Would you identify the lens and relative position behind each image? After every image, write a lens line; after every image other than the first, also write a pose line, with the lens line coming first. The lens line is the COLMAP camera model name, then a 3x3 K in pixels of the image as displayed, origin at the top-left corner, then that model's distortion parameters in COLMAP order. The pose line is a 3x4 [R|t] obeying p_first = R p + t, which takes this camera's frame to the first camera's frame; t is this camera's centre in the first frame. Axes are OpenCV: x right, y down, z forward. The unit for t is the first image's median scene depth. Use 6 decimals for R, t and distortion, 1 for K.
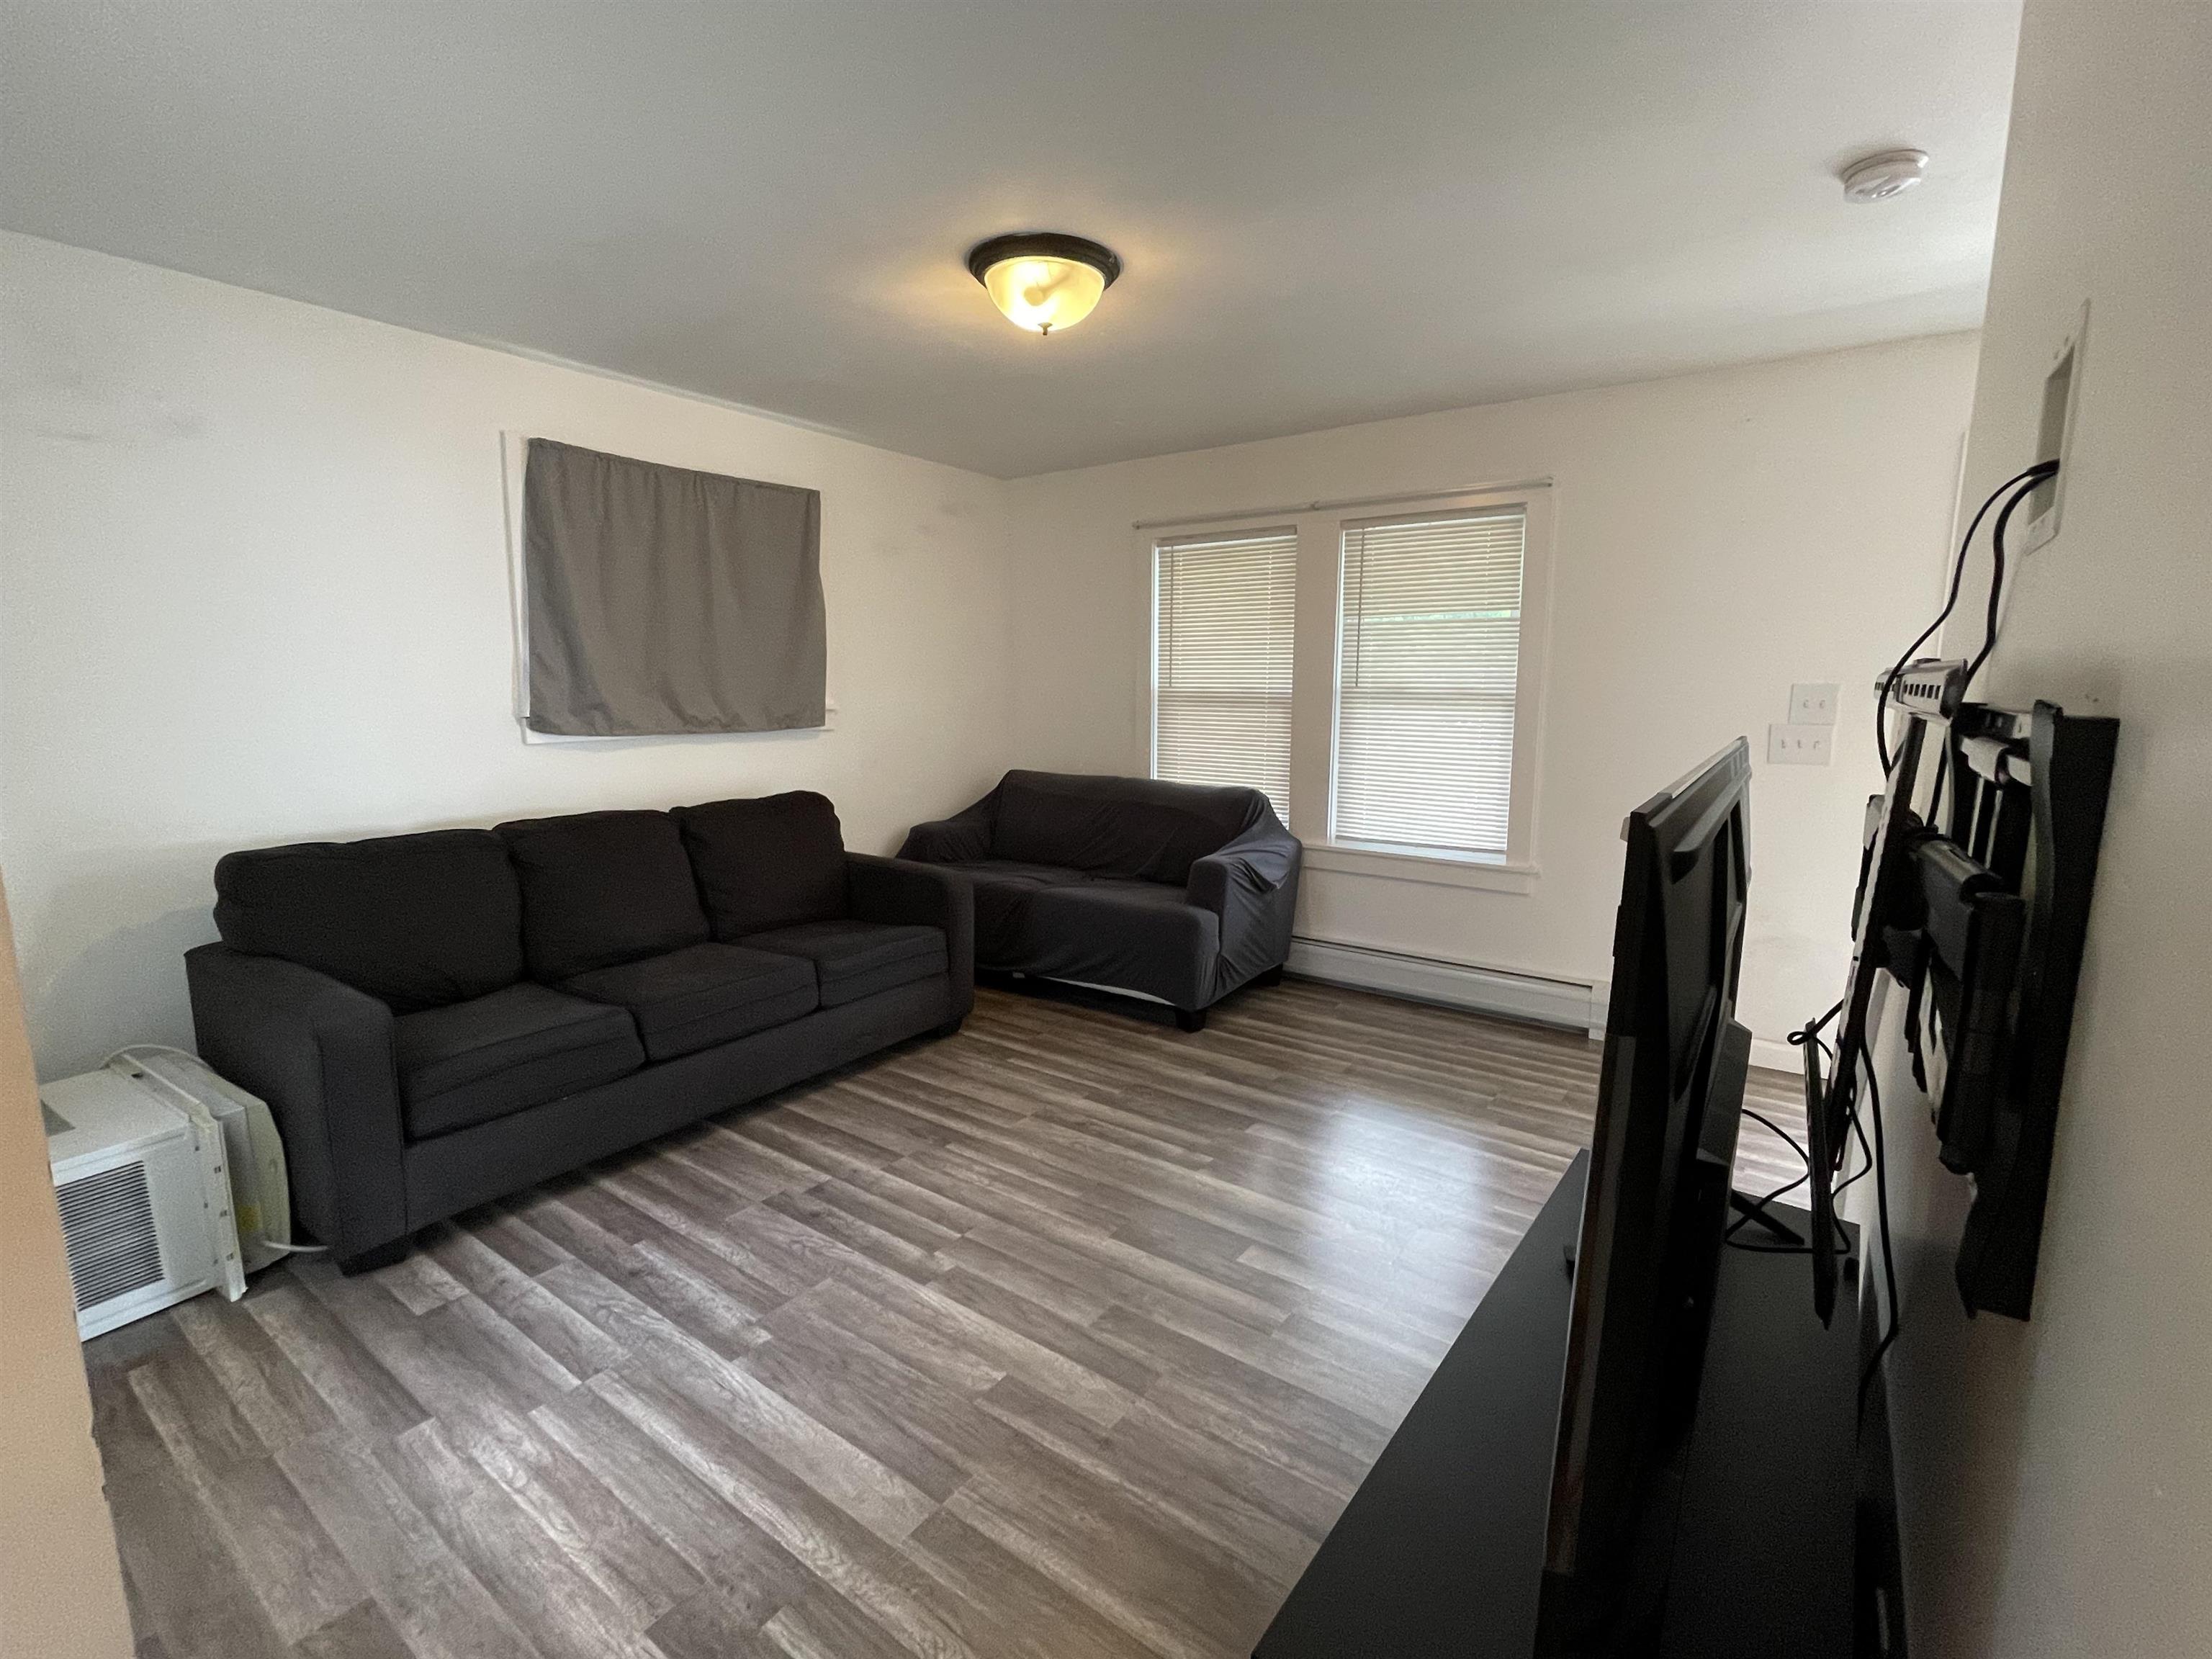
lens RADIAL K [[1005.0, 0, 1113.0], [0, 1005.0, 836.9], [0, 0, 1]] dist [-0.002504, -0.000059]
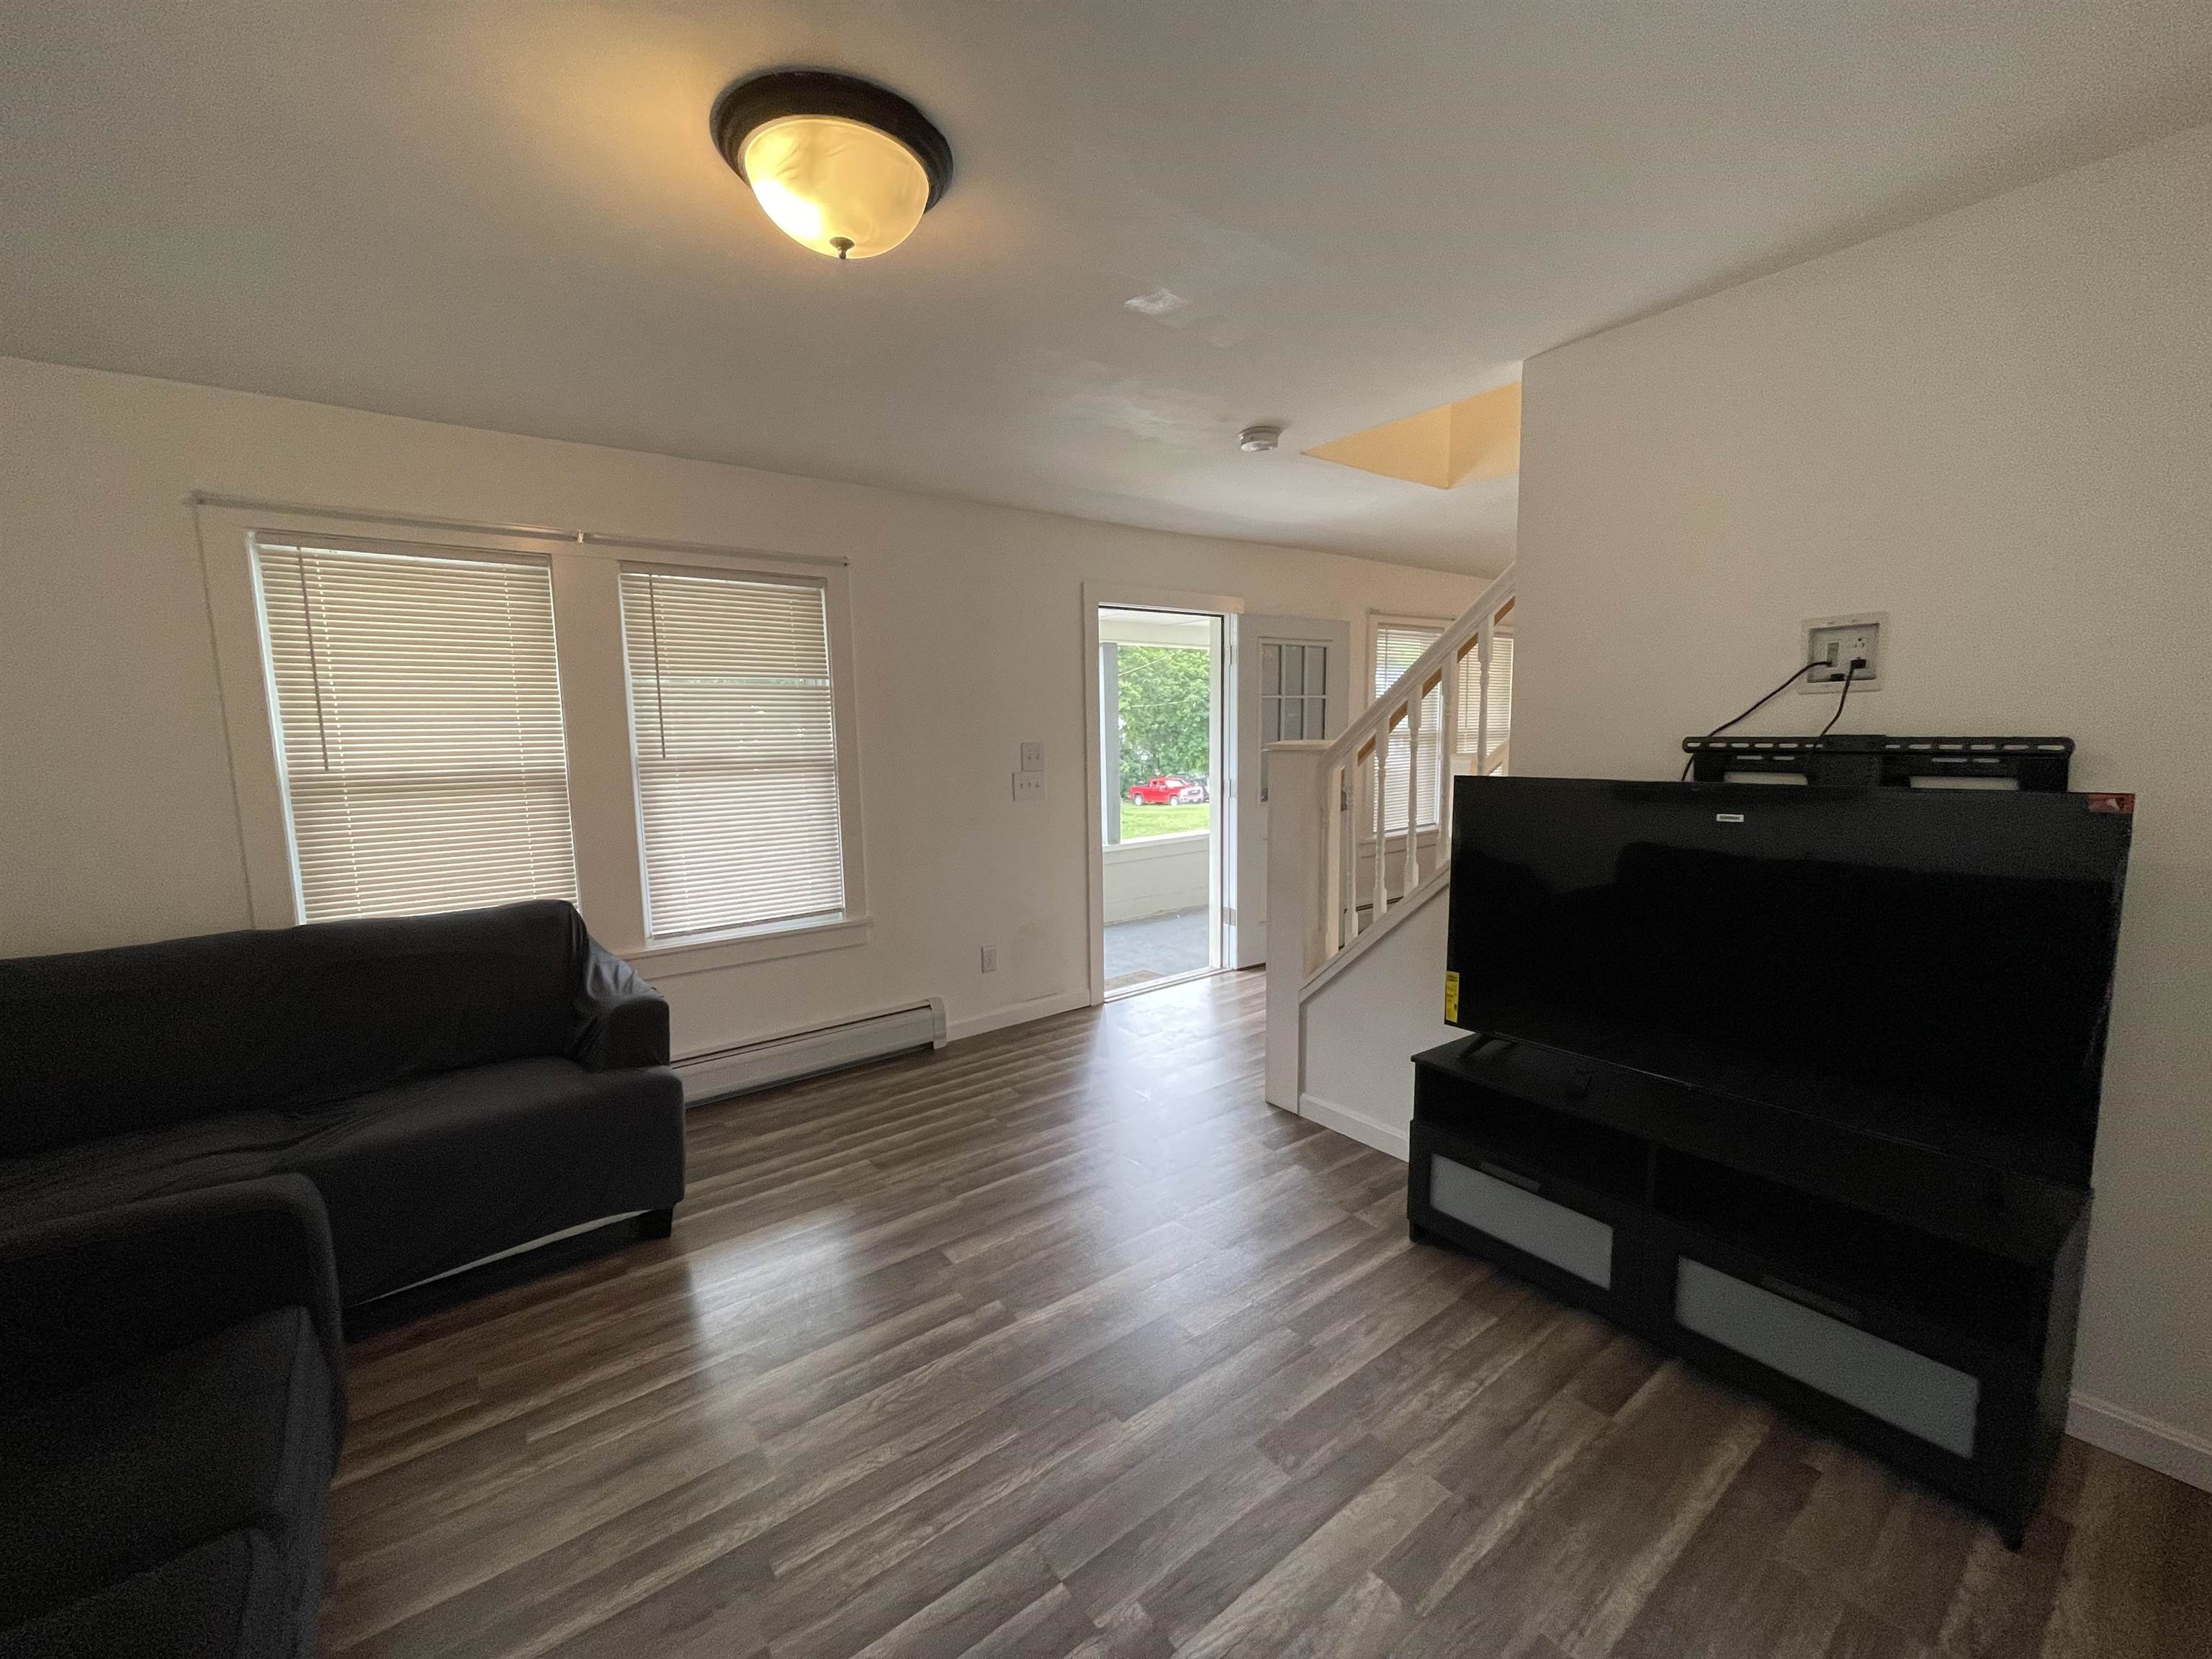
lens RADIAL K [[891.3, 0, 1121.8], [0, 891.3, 829.9], [0, 0, 1]] dist [0.006155, 0.000115]
pose [[0.280771, -0.115988, 0.952740, -0.441686], [0.167193, 0.983404, 0.070449, -0.091060], [-0.945100, 0.139511, 0.295504, 0.484964]]
